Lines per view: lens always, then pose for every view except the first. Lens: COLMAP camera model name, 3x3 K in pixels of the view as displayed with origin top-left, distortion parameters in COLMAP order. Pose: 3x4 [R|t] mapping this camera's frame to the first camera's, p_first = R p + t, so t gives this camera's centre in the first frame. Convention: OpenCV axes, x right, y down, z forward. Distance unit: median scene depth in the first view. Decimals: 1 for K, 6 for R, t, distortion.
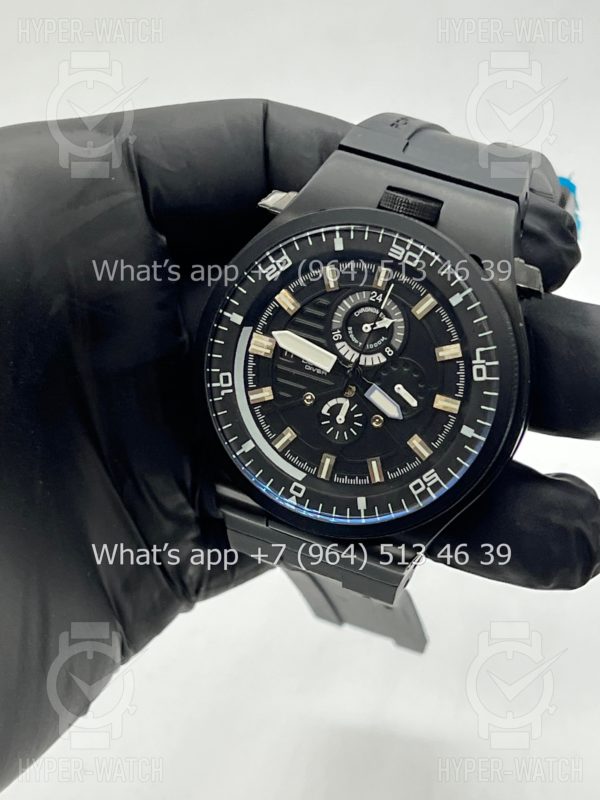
lens RADIAL K [[1849.1, 0, 300.0], [0, 1849.1, 400.0], [0, 0, 1]] dist [0.347209, -0.290169]
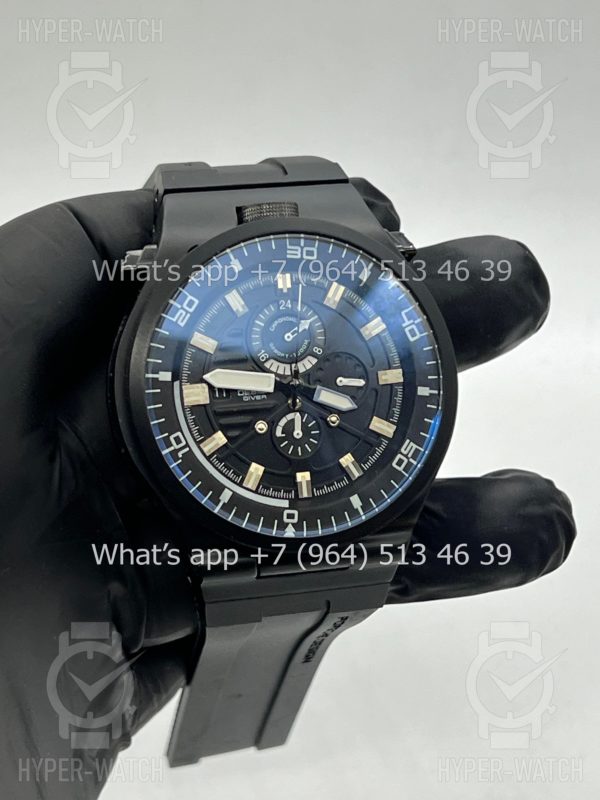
lens RADIAL K [[1849.1, 0, 300.0], [0, 1849.1, 400.0], [0, 0, 1]] dist [0.347209, -0.290169]
pose [[0.819943, -0.341038, 0.459768, -0.424209], [0.405408, 0.912989, -0.045781, 0.039532], [-0.404150, 0.223931, 0.886858, 0.127927]]
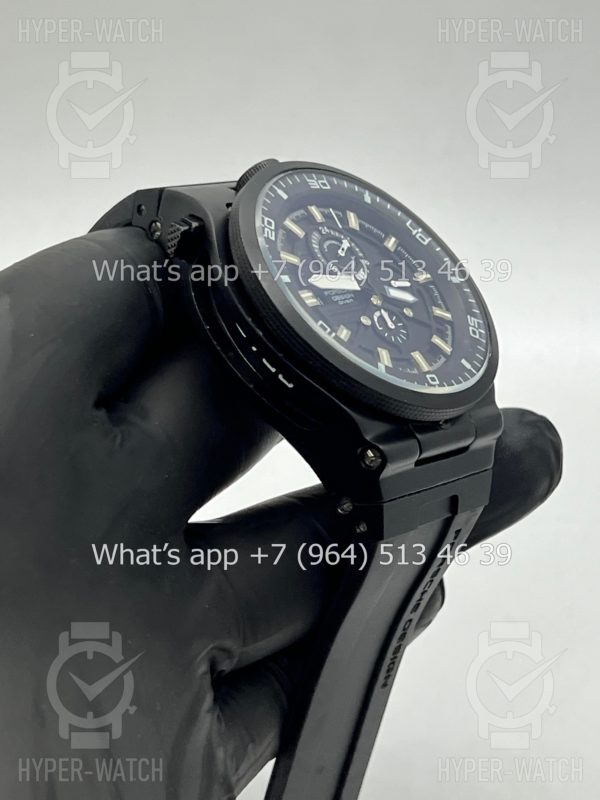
lens RADIAL K [[1849.1, 0, 300.0], [0, 1849.1, 400.0], [0, 0, 1]] dist [0.347209, -0.290169]
pose [[0.297799, -0.207638, 0.931774, -0.967423], [0.747720, 0.657547, -0.092446, 0.095549], [-0.593490, 0.724236, 0.351072, 0.703605]]
